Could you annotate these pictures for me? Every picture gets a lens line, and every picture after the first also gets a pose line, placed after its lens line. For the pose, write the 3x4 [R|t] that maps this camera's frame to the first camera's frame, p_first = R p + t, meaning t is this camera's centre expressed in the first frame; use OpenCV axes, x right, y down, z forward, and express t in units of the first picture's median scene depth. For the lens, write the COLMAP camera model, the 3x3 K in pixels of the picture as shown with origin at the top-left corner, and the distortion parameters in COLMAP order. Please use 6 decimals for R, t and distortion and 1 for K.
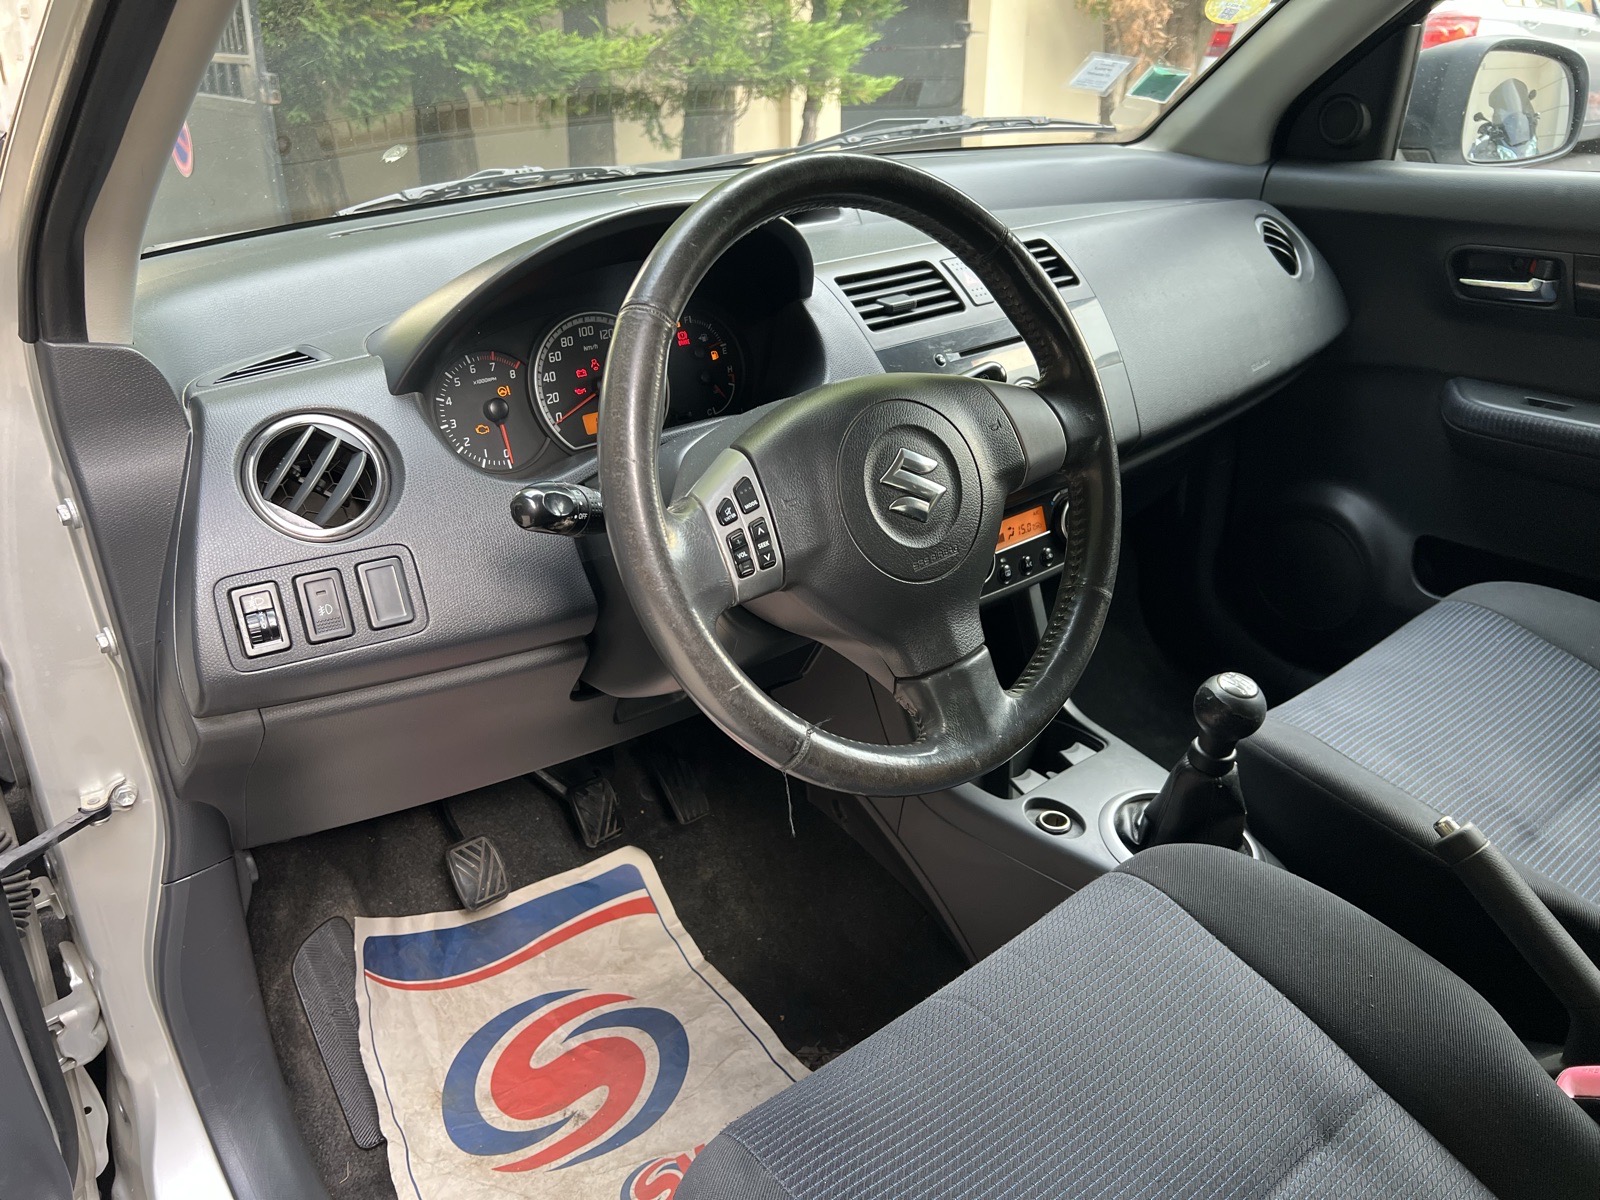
lens RADIAL K [[1222.1, 0, 800.0], [0, 1222.1, 600.0], [0, 0, 1]] dist [0.011521, 0.003271]
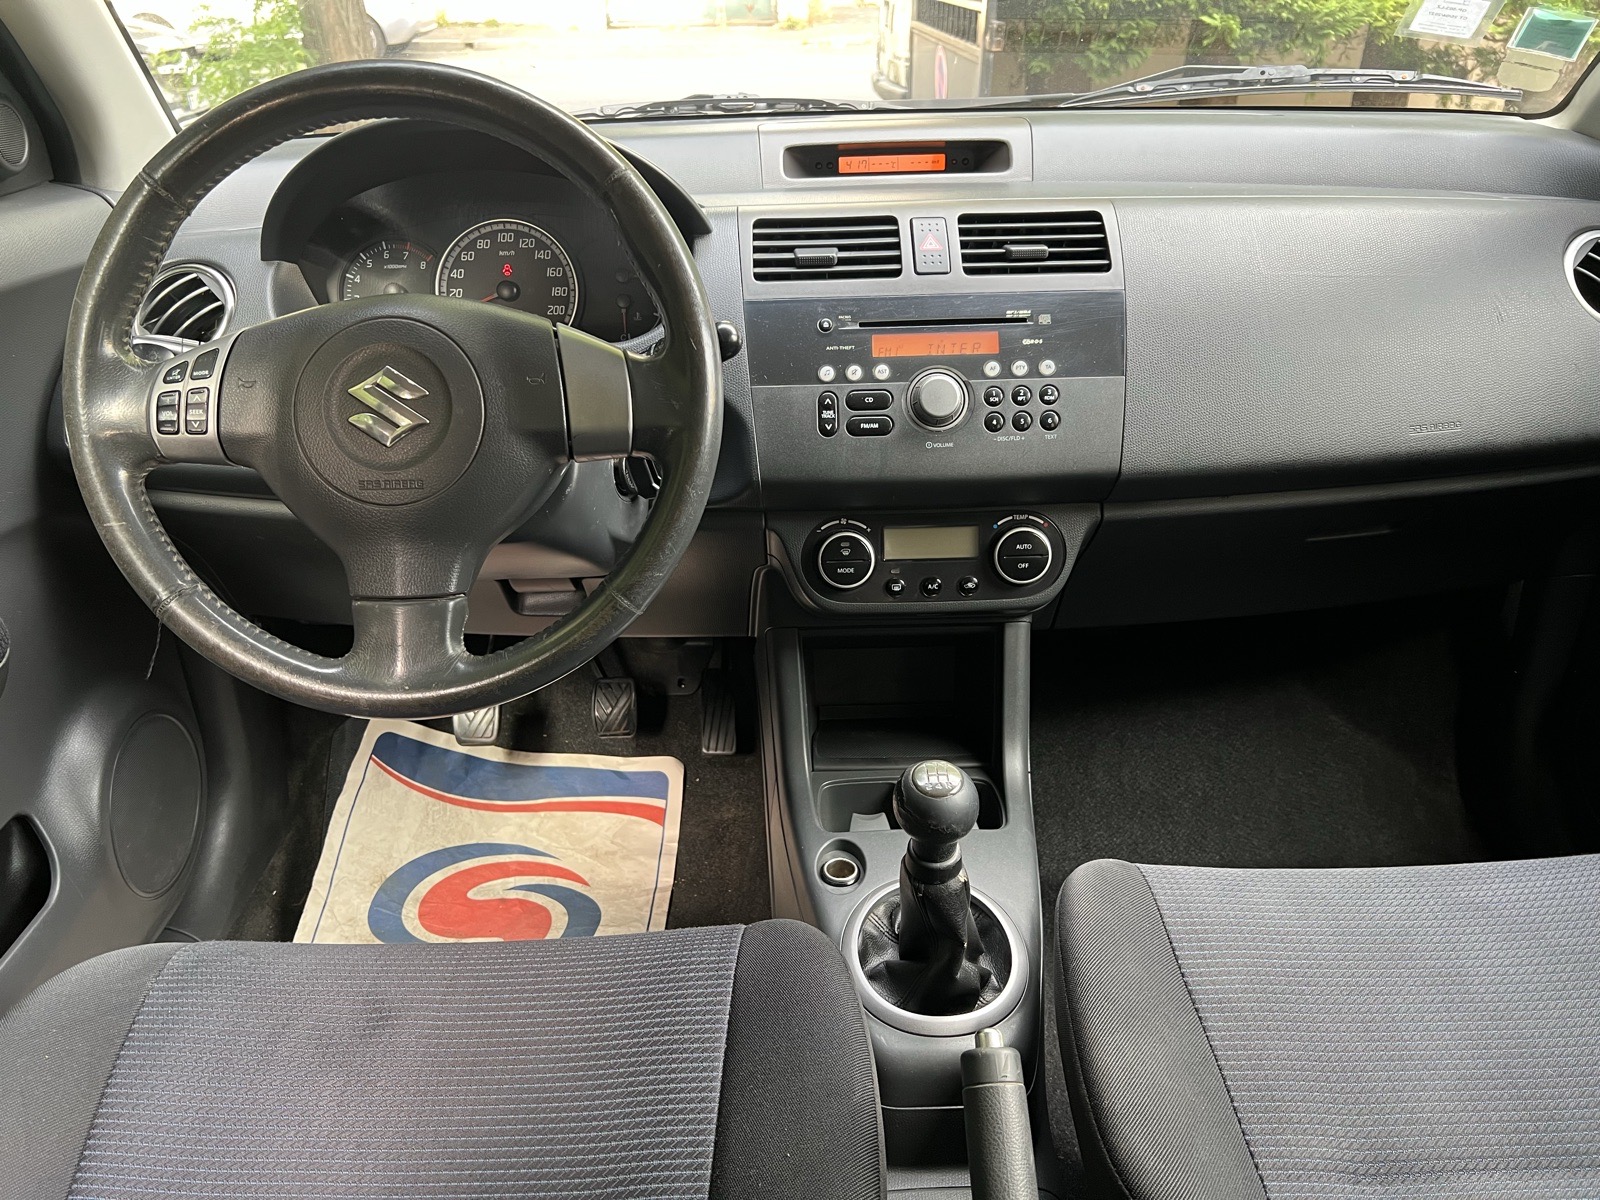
lens RADIAL K [[1198.9, 0, 800.0], [0, 1198.9, 600.0], [0, 0, 1]] dist [0.098580, -0.123870]
pose [[0.778751, 0.285114, -0.558800, 0.523823], [-0.269022, 0.956470, 0.113103, -0.080088], [0.566723, 0.062251, 0.821554, 0.225748]]
